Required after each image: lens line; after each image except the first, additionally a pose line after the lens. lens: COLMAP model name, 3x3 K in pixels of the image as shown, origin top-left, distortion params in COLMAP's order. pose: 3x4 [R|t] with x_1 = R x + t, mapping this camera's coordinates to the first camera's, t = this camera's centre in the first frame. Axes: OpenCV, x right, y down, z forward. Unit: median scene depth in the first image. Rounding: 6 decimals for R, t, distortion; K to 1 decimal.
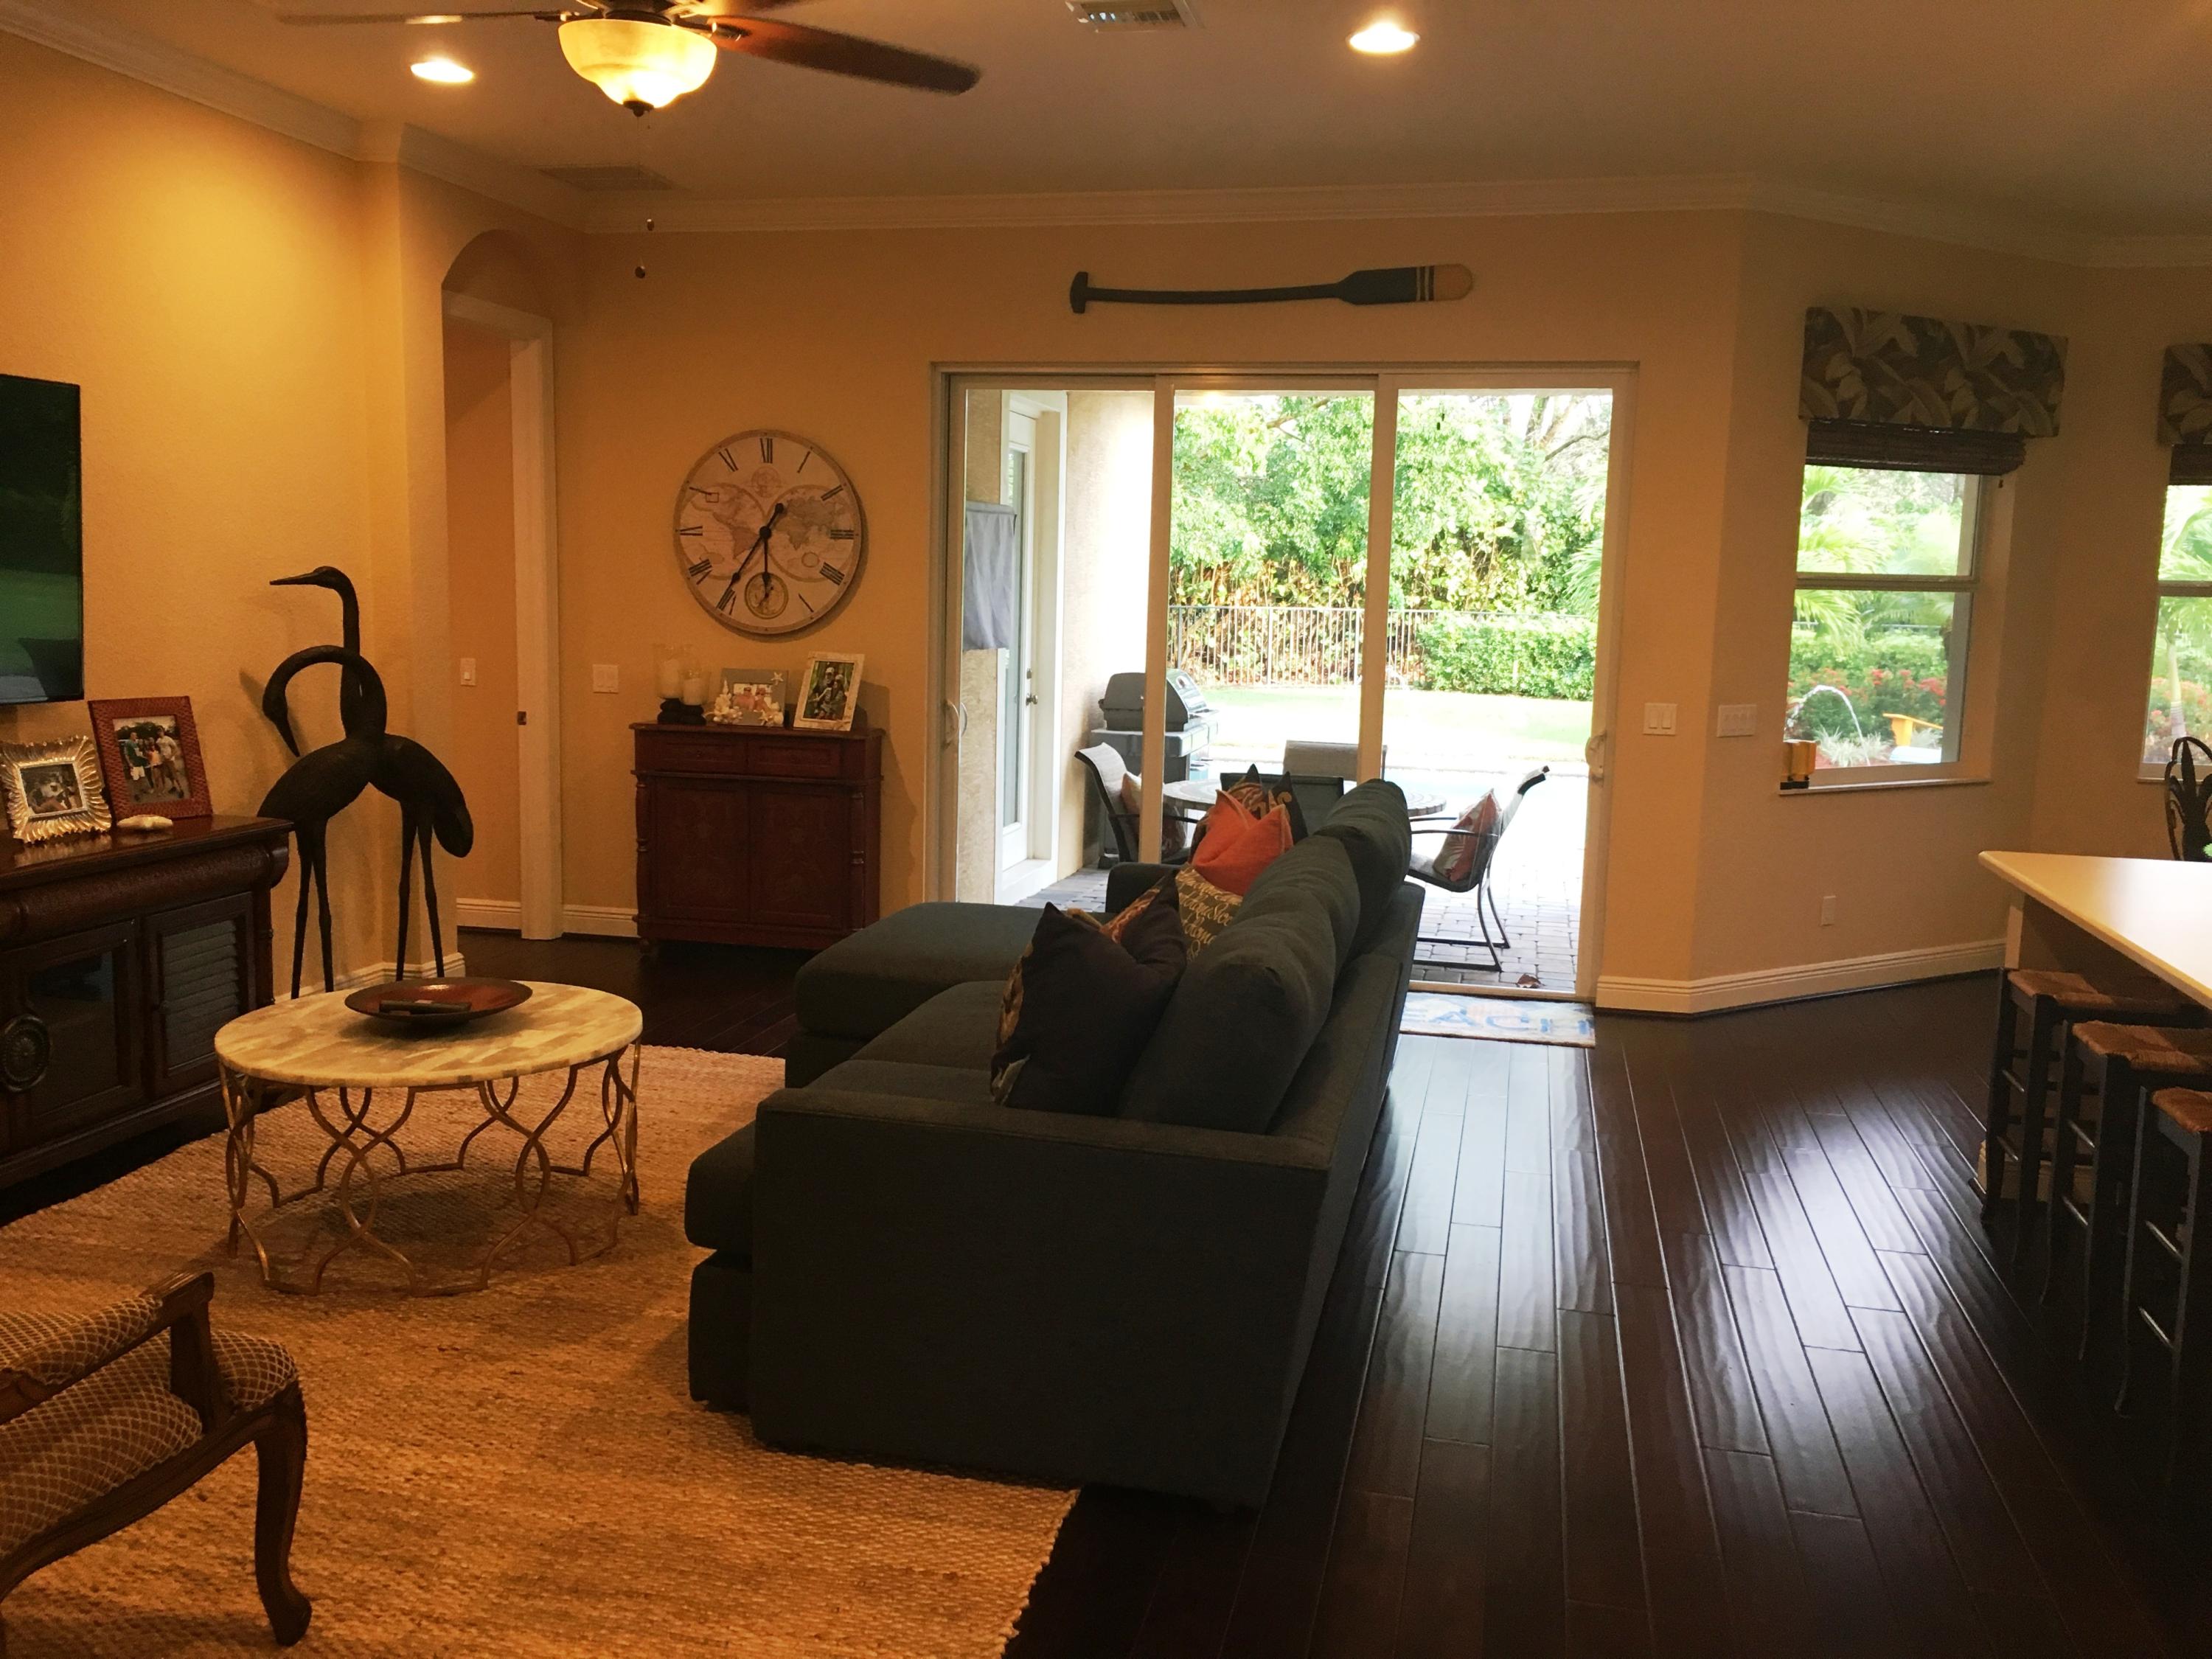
lens RADIAL K [[1864.4, 0, 1106.2], [0, 1864.4, 826.8], [0, 0, 1]] dist [0.067241, -0.071363]
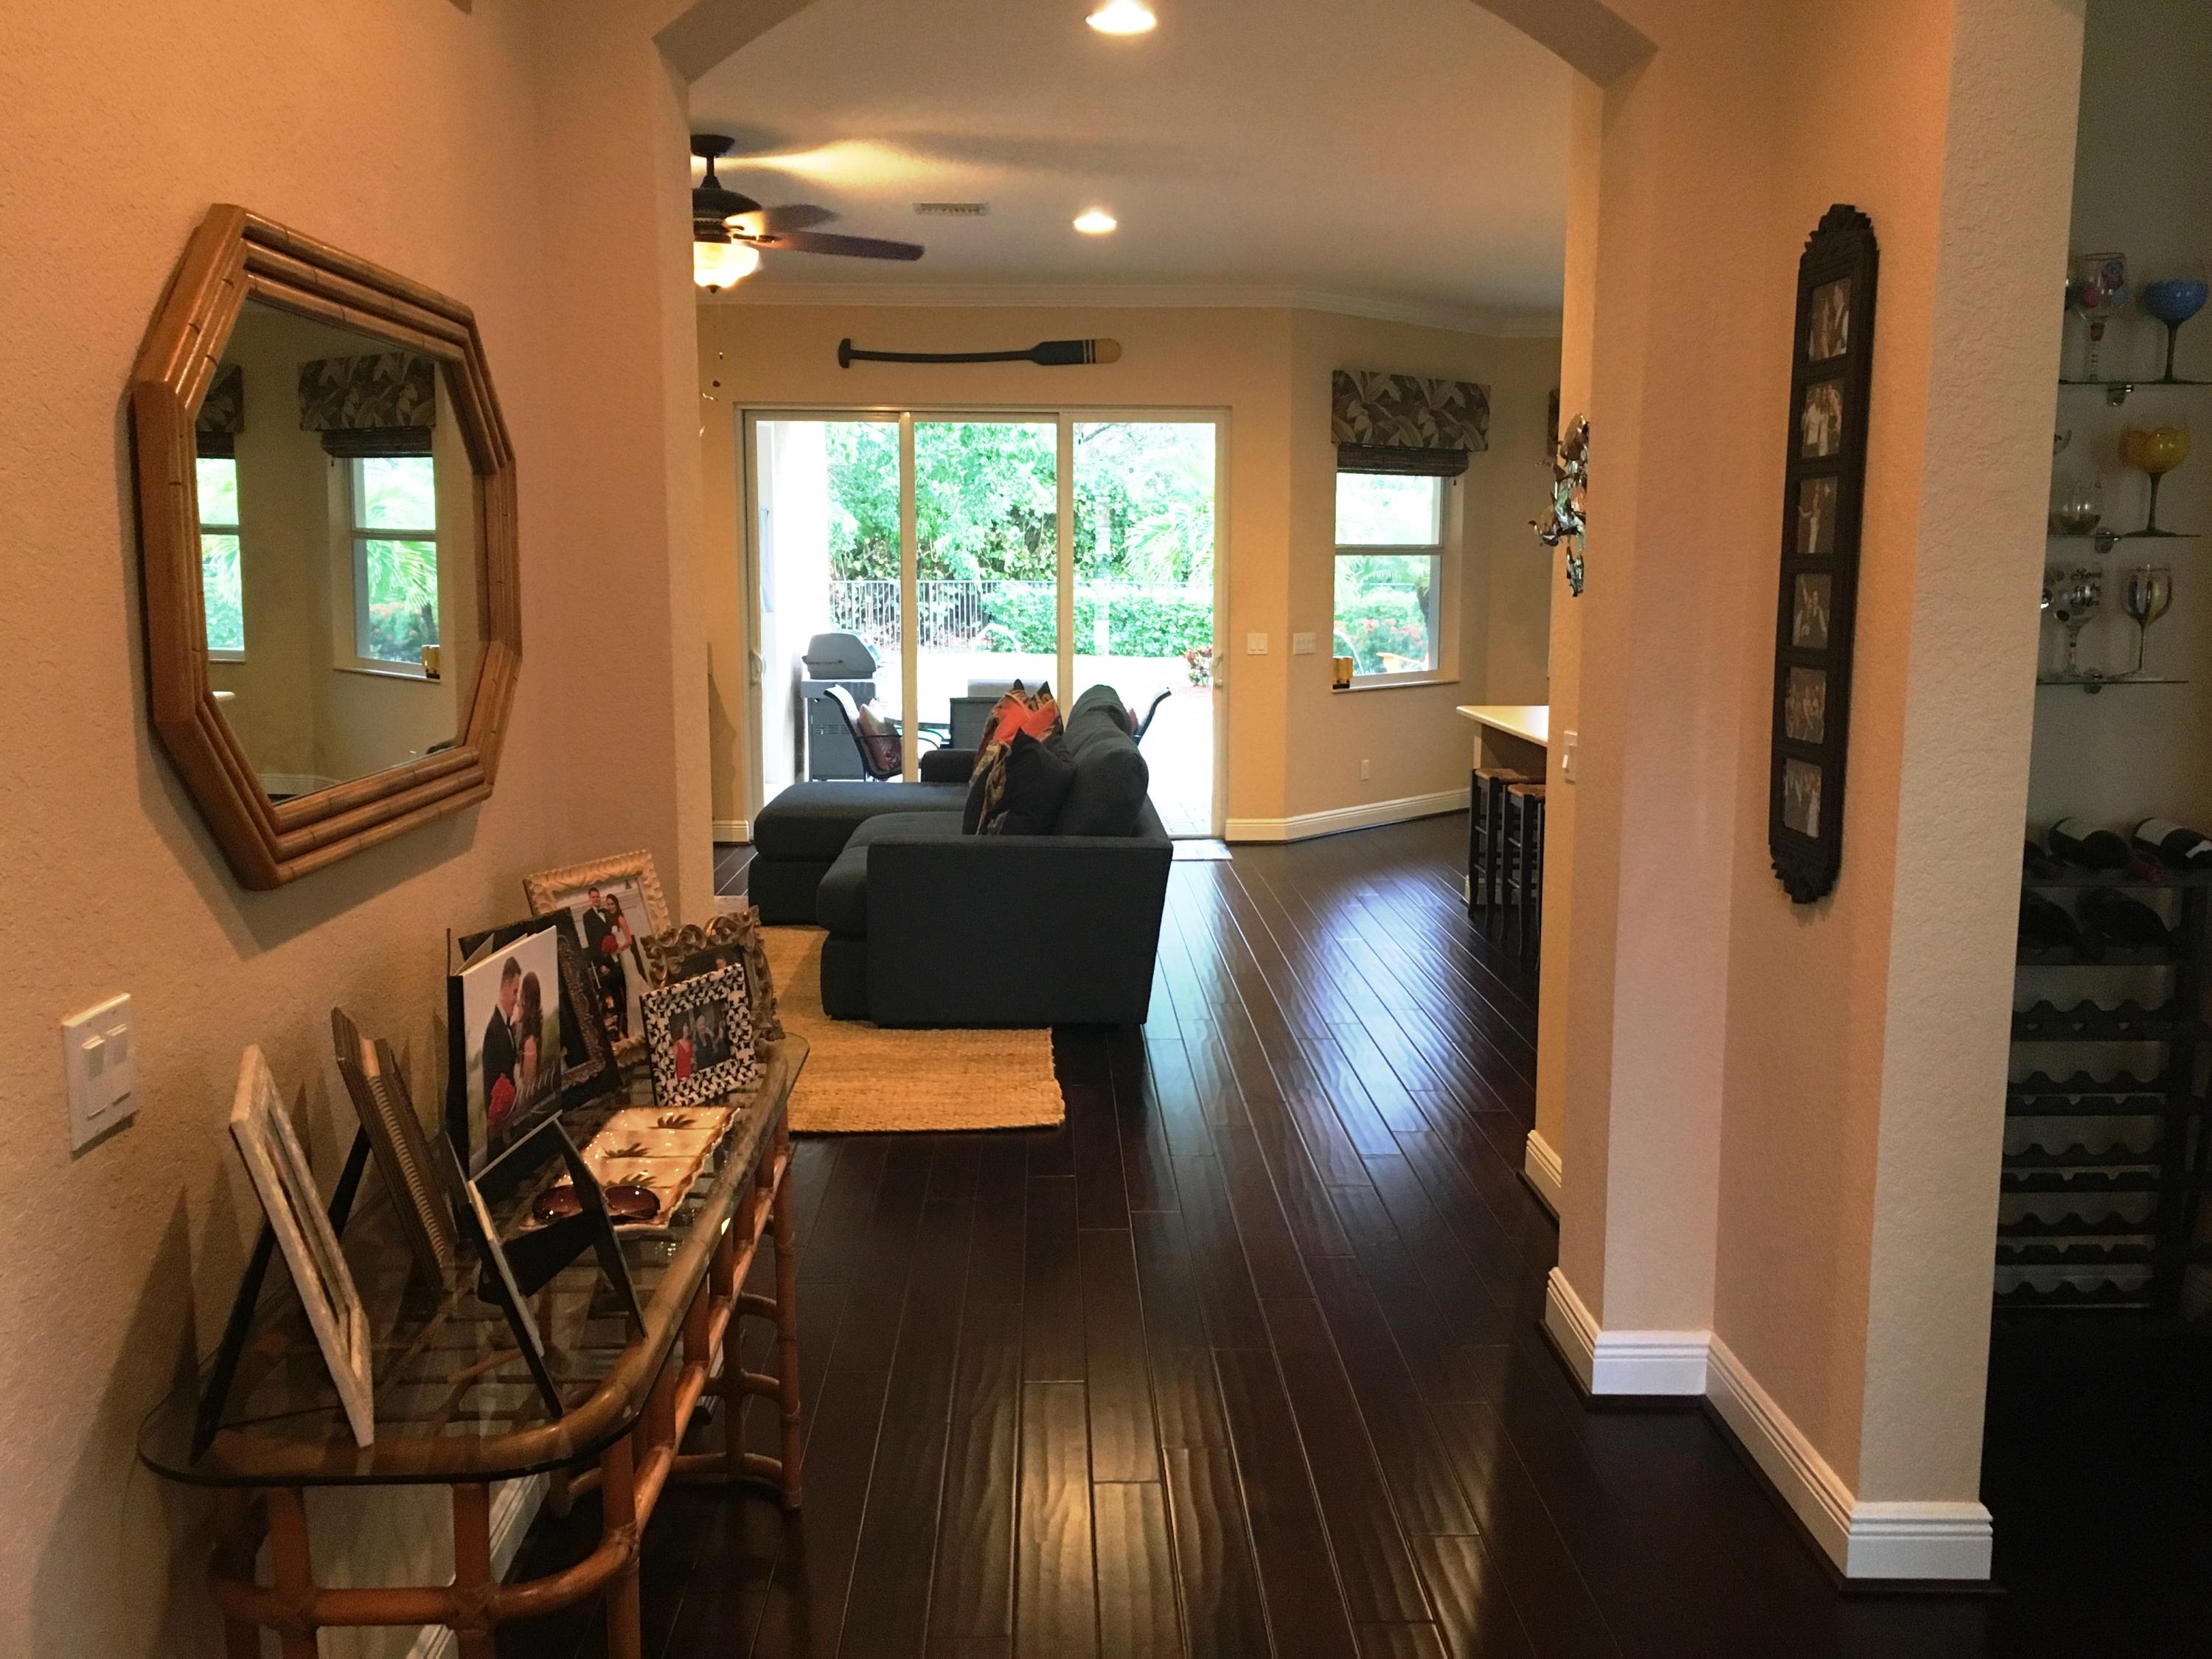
lens RADIAL K [[1864.4, 0, 1110.6], [0, 1864.4, 825.3], [0, 0, 1]] dist [0.067241, -0.071363]
pose [[0.966289, -0.059184, 0.250564, -0.187835], [0.056043, 0.998235, 0.019659, 0.047898], [-0.251286, -0.004954, 0.967900, -0.390281]]
